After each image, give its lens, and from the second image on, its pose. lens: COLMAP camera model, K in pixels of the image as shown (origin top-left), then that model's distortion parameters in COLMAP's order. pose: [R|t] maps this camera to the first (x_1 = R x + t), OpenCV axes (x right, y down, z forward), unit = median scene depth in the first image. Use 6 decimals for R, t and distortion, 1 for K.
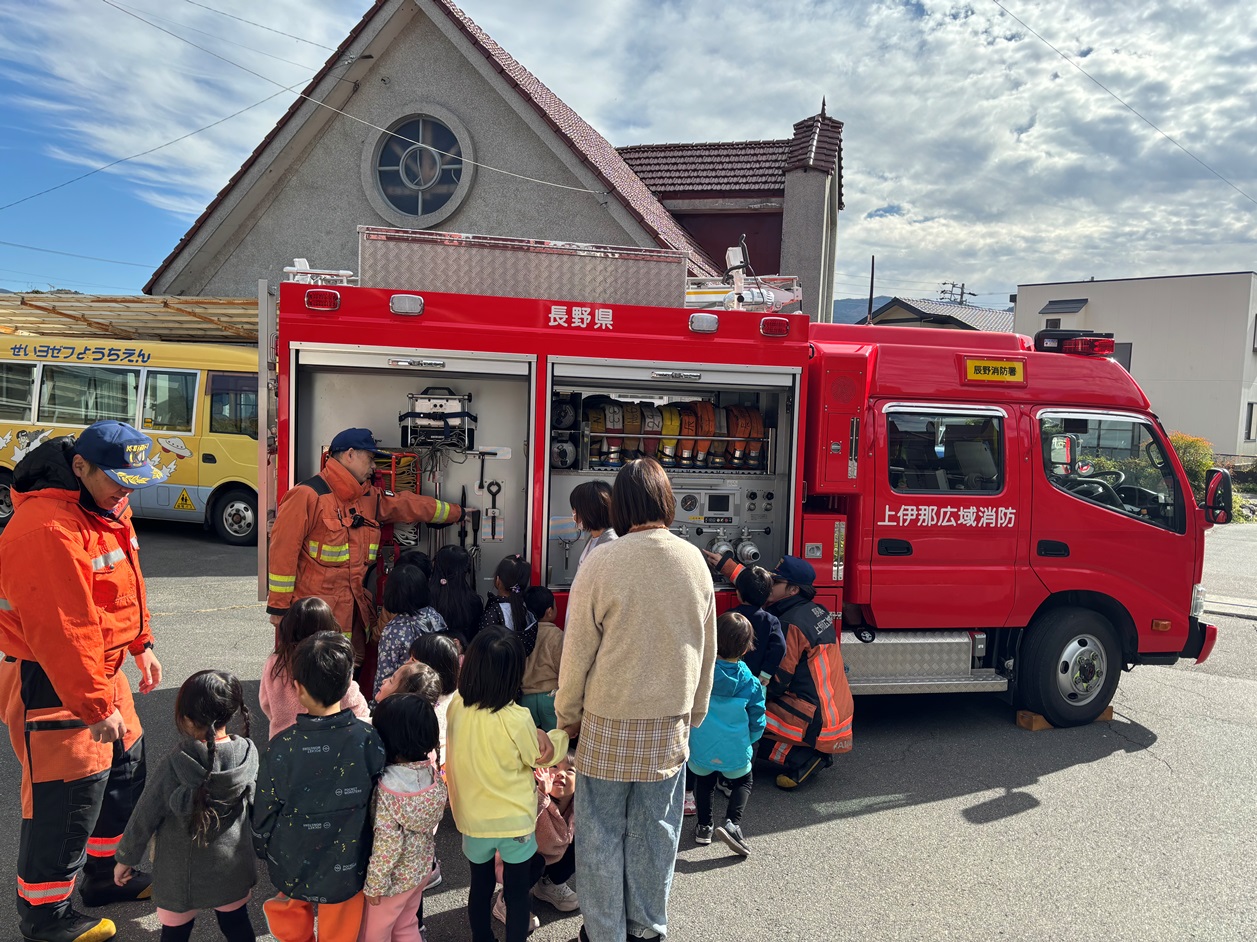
lens RADIAL K [[1123.7, 0, 628.5], [0, 1123.7, 471.0], [0, 0, 1]] dist [0.006239, -0.001089]
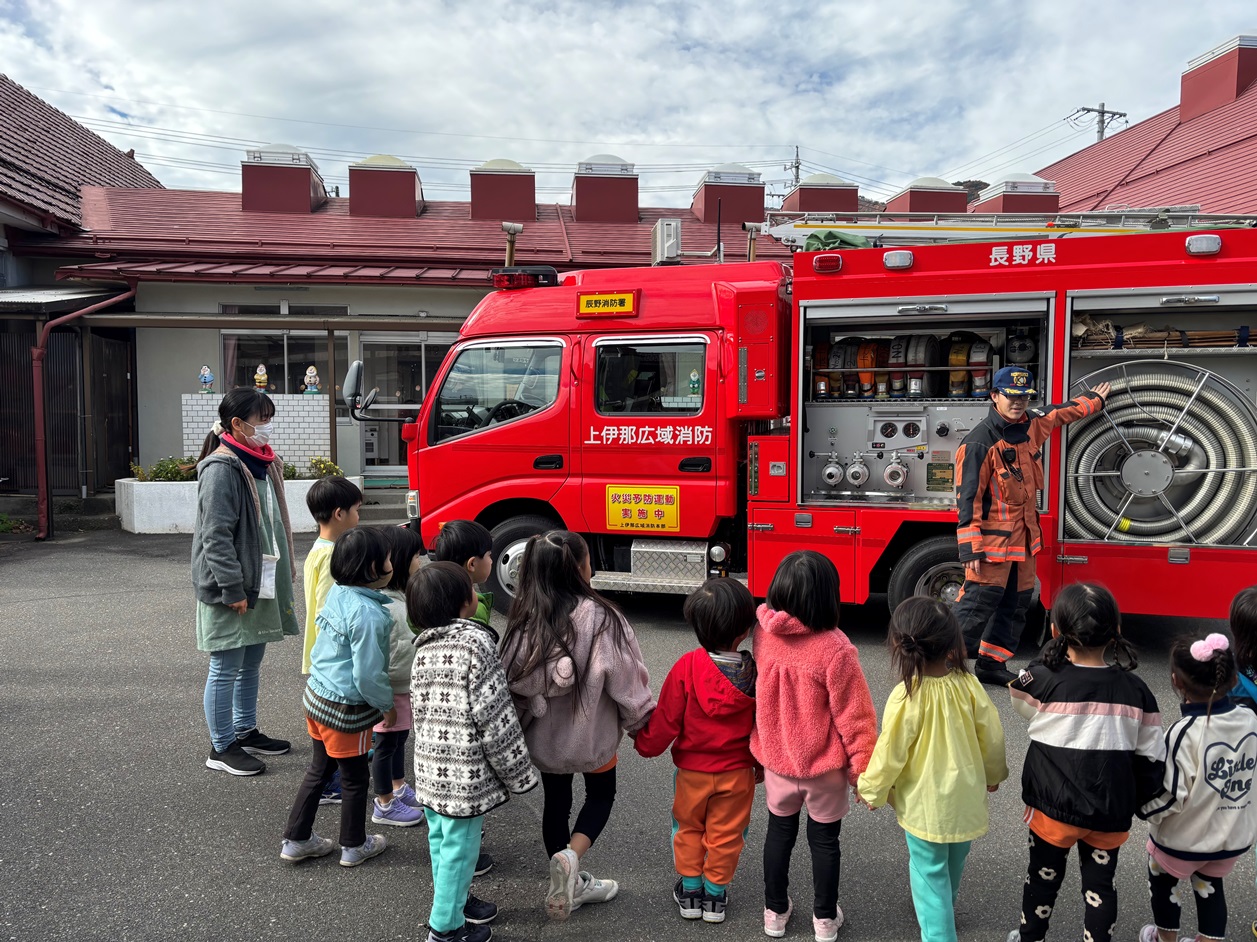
lens RADIAL K [[968.3, 0, 628.5], [0, 968.3, 471.0], [0, 0, 1]] dist [0.026240, -0.003443]
pose [[0.878381, 0.001670, -0.477959, 0.725225], [0.029333, 0.997921, 0.057395, 0.019942], [0.477061, -0.064435, 0.876505, 0.142915]]
